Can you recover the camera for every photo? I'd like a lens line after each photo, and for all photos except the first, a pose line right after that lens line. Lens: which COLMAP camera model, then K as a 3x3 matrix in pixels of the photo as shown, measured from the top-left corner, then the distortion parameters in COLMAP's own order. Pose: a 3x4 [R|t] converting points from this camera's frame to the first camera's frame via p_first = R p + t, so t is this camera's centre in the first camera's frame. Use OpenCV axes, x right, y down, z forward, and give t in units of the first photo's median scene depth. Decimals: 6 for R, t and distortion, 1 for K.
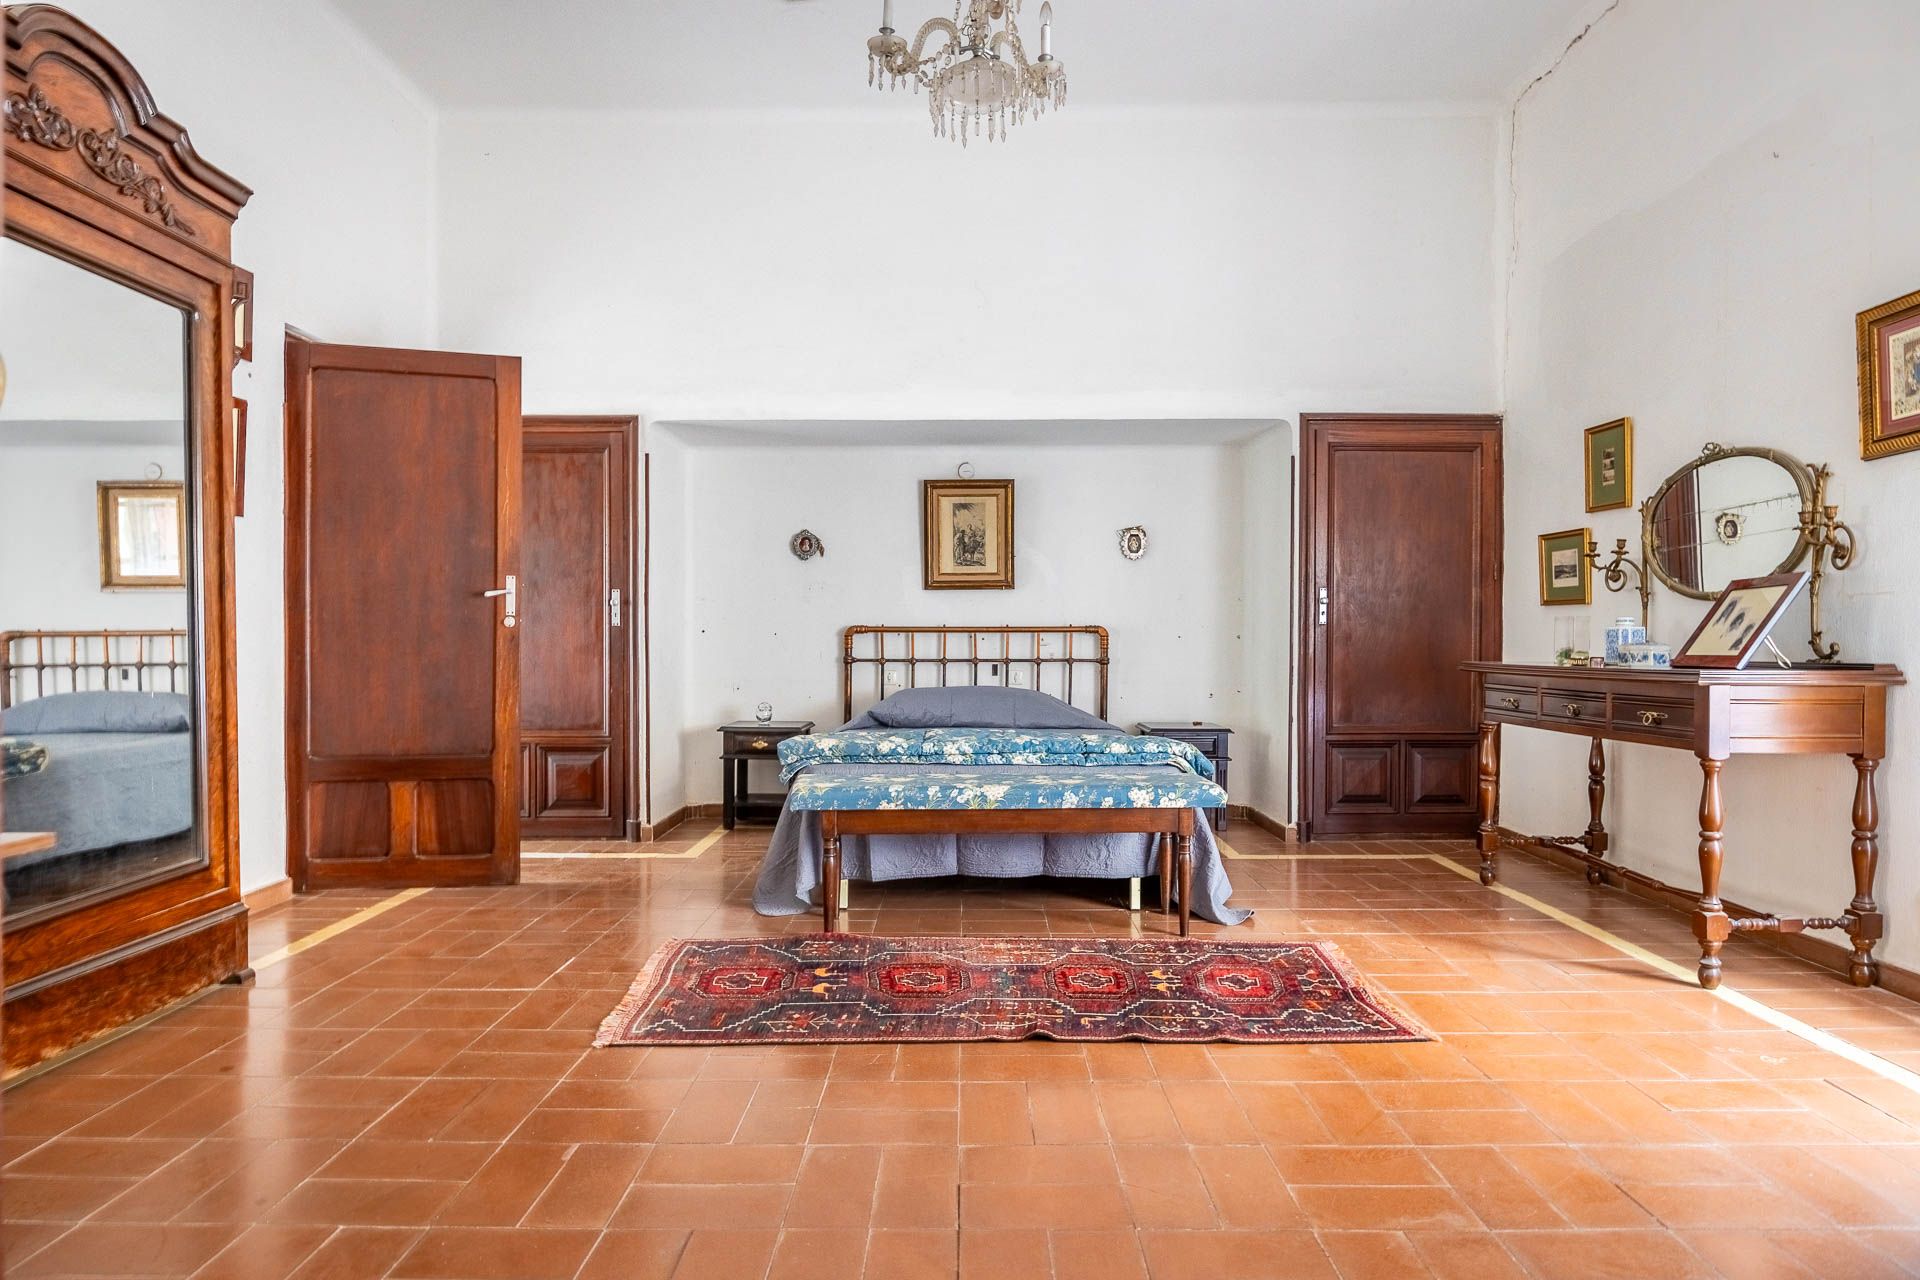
lens RADIAL K [[1095.1, 0, 958.7], [0, 1095.1, 637.2], [0, 0, 1]] dist [-0.002001, 0.000440]
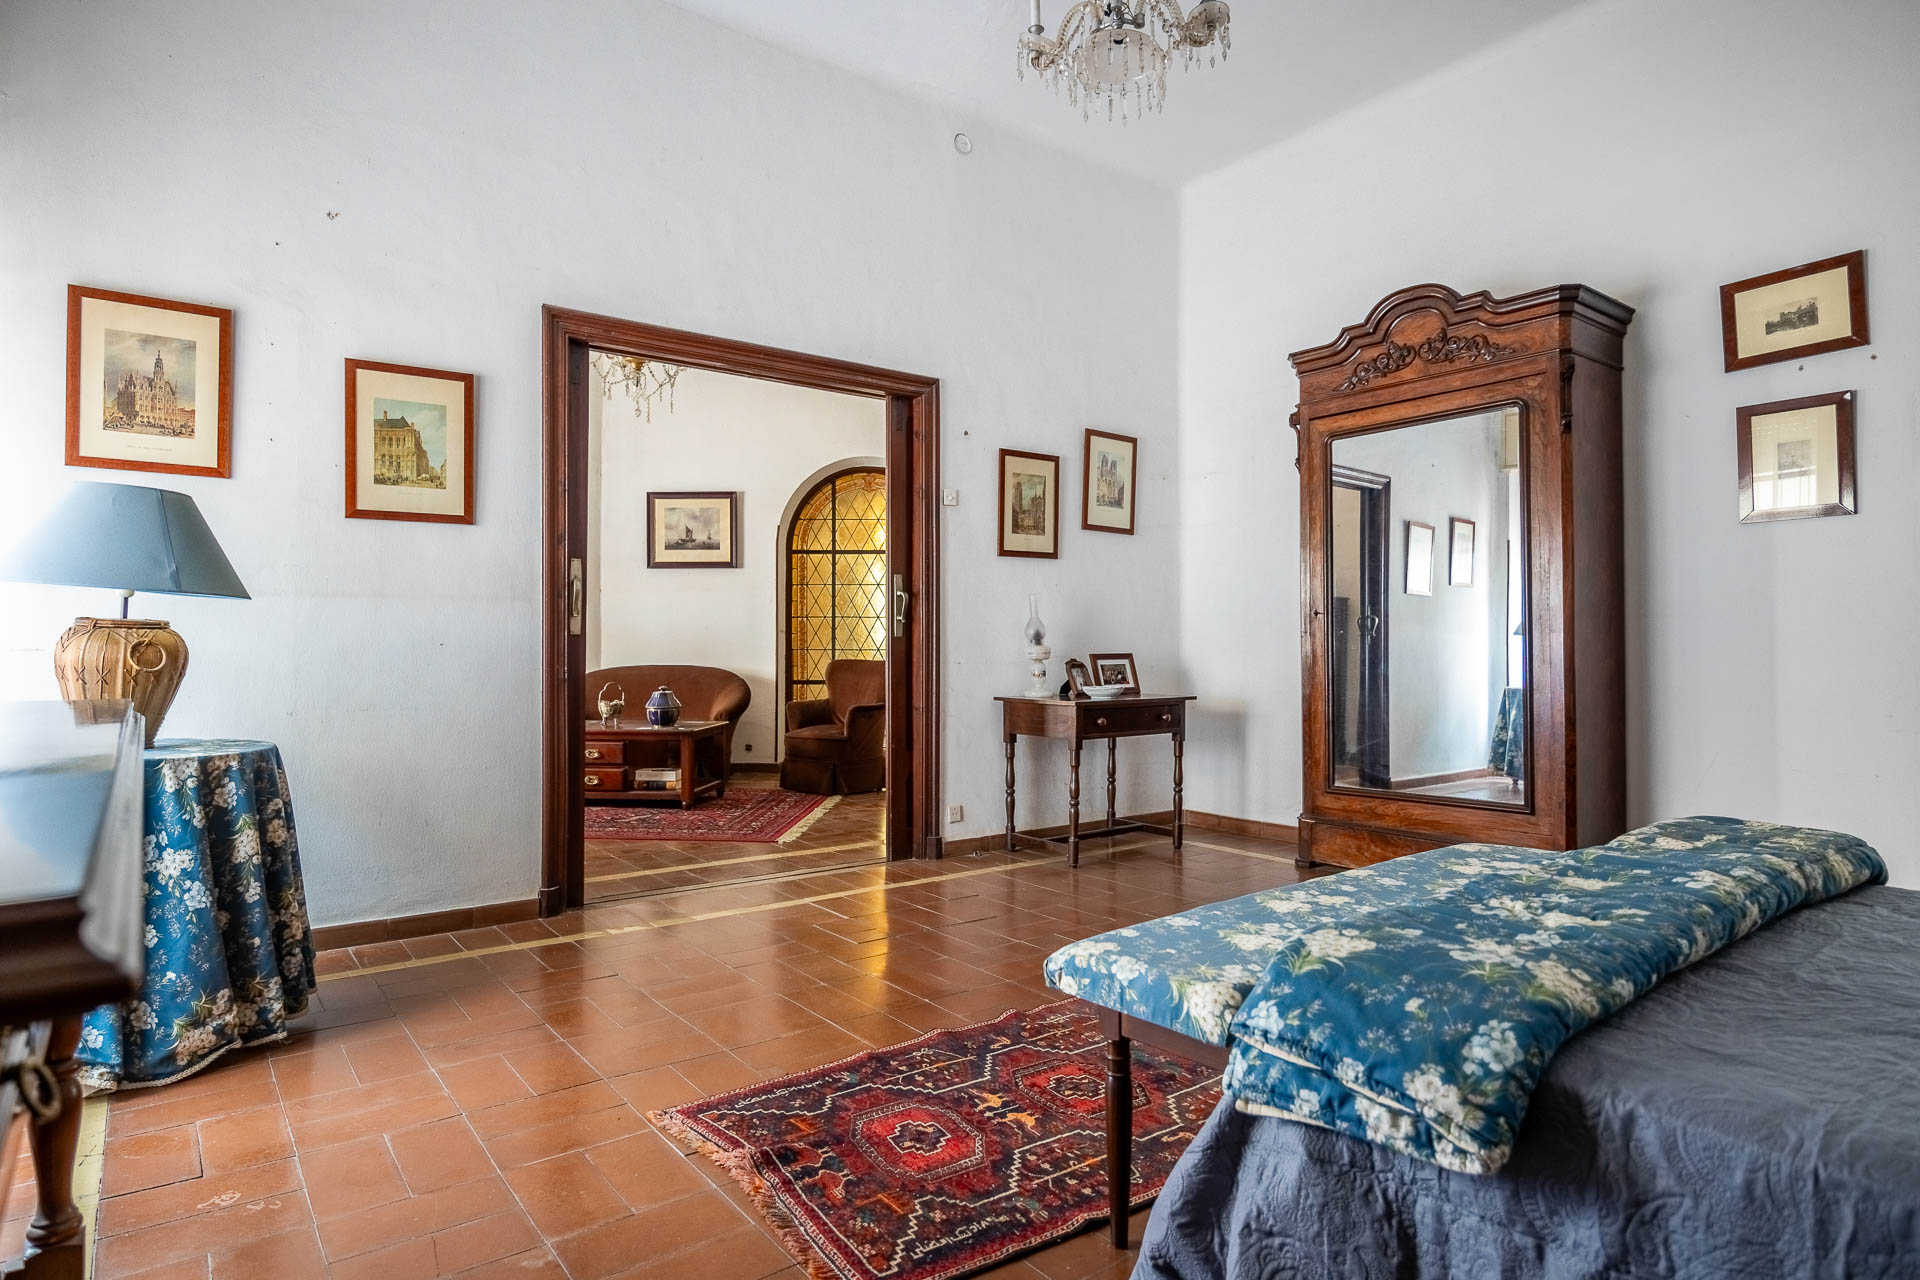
lens RADIAL K [[1095.1, 0, 960.8], [0, 1095.1, 638.7], [0, 0, 1]] dist [-0.002001, 0.000440]
pose [[-0.800585, -0.000635, -0.599218, 0.670042], [0.000067, 0.999999, -0.001149, -0.000566], [0.599219, -0.000960, -0.800585, 1.620428]]
